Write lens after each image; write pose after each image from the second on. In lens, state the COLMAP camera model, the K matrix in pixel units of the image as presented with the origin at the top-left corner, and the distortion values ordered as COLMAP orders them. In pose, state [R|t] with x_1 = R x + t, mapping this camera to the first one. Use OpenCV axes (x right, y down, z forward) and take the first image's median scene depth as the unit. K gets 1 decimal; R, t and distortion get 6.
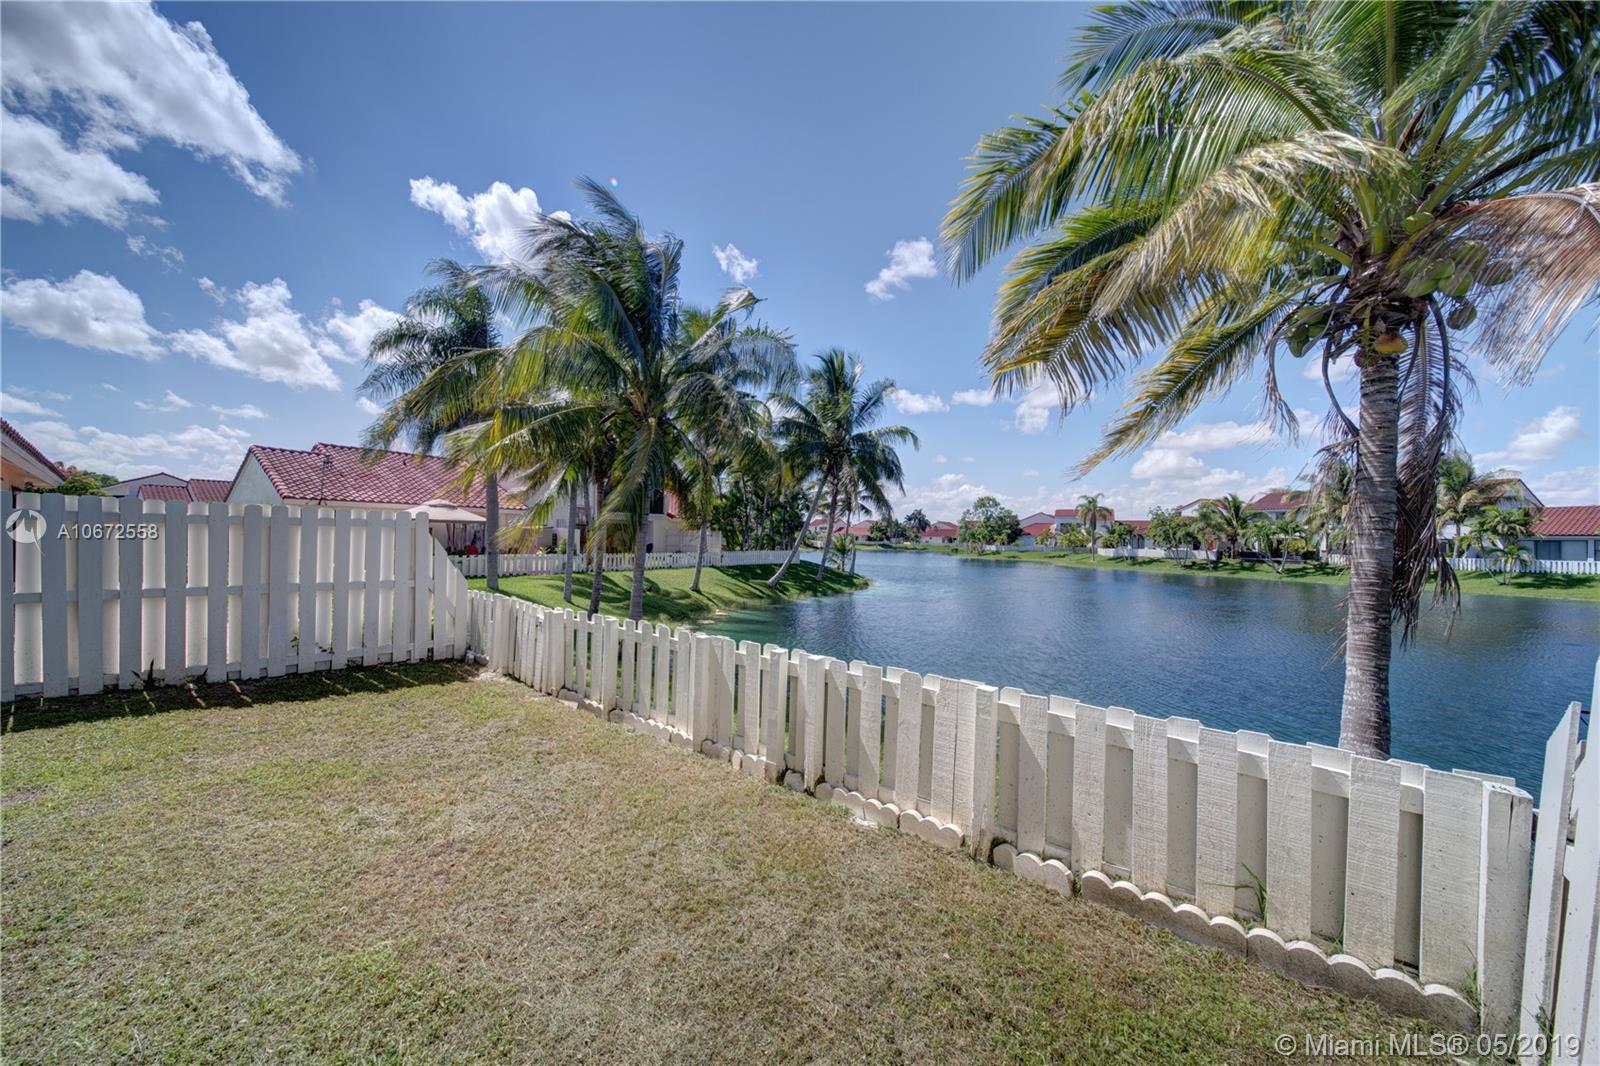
lens RADIAL K [[578.3, 0, 797.1], [0, 578.3, 521.9], [0, 0, 1]] dist [-0.001598, -0.000226]
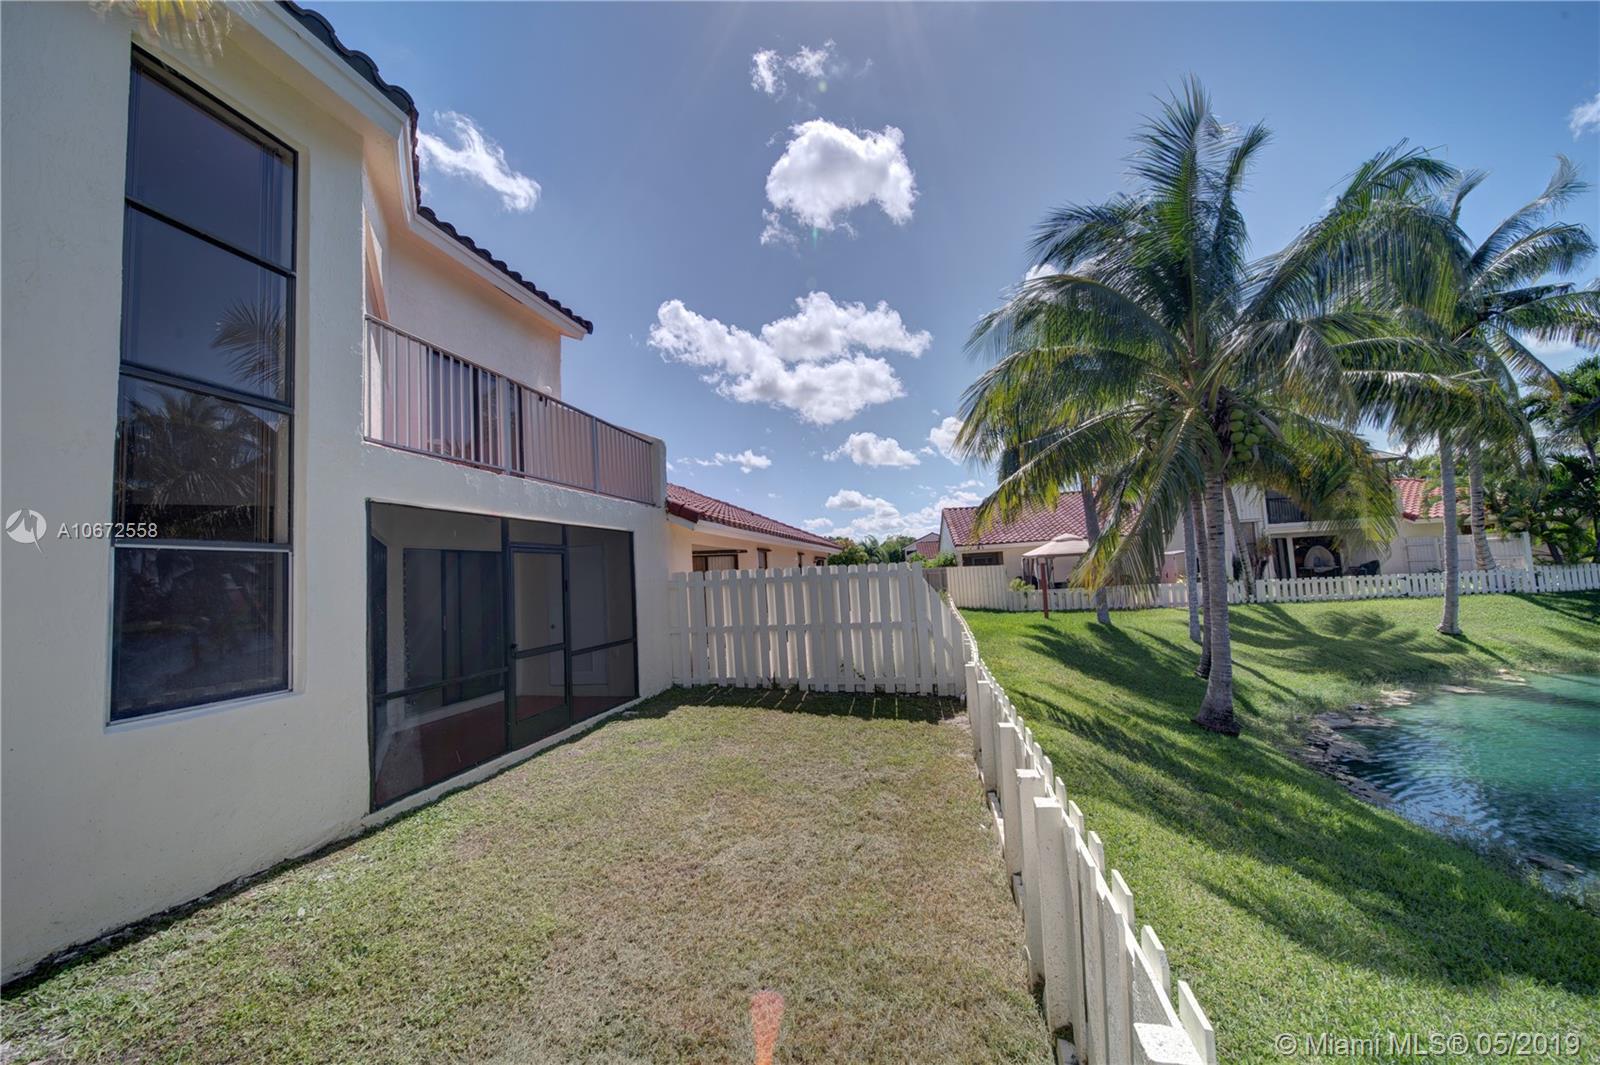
lens RADIAL K [[578.3, 0, 797.1], [0, 578.3, 521.4], [0, 0, 1]] dist [-0.001598, -0.000226]
pose [[0.432647, -0.123703, -0.893037, 0.261630], [0.084800, 0.991734, -0.096291, -0.005468], [0.897566, -0.034069, 0.439561, 0.273224]]
